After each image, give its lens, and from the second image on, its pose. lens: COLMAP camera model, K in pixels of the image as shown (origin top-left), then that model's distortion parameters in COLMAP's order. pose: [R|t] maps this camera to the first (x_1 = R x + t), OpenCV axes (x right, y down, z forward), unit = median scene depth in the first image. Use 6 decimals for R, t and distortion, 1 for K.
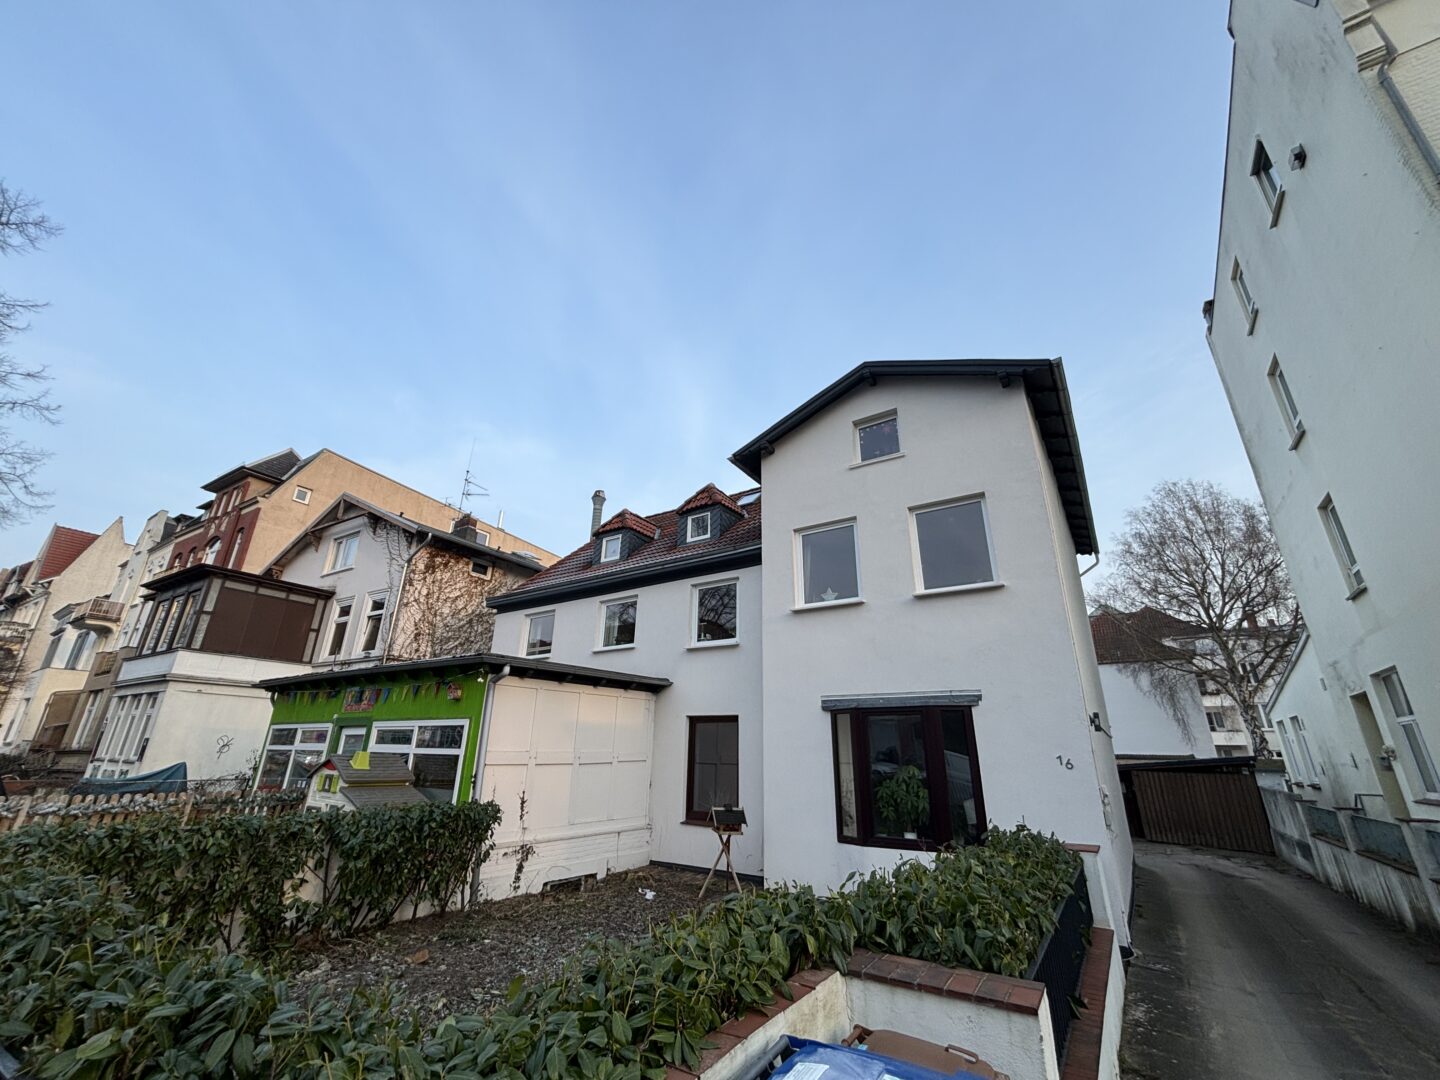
lens RADIAL K [[579.3, 0, 723.3], [0, 579.3, 530.4], [0, 0, 1]] dist [0.002922, 0.001395]
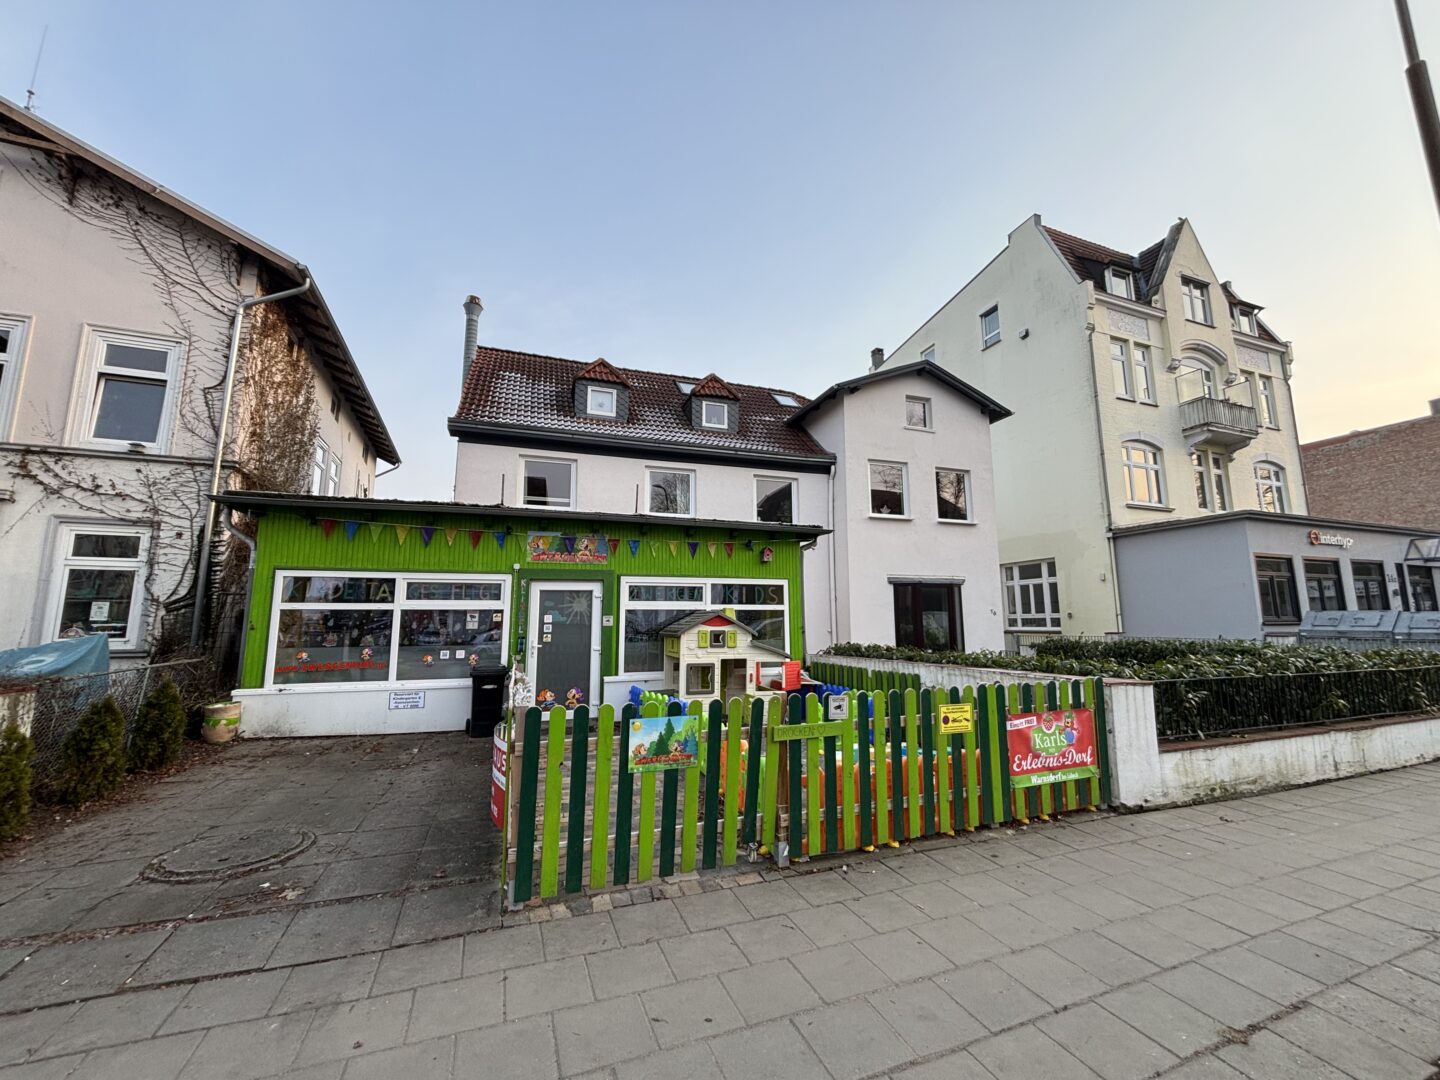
lens RADIAL K [[579.3, 0, 724.6], [0, 579.3, 541.8], [0, 0, 1]] dist [0.002922, 0.001395]
pose [[0.586772, 0.092107, 0.804497, -1.274048], [-0.276936, 0.956427, 0.092486, 0.168472], [-0.760924, -0.277062, 0.586712, 0.417221]]
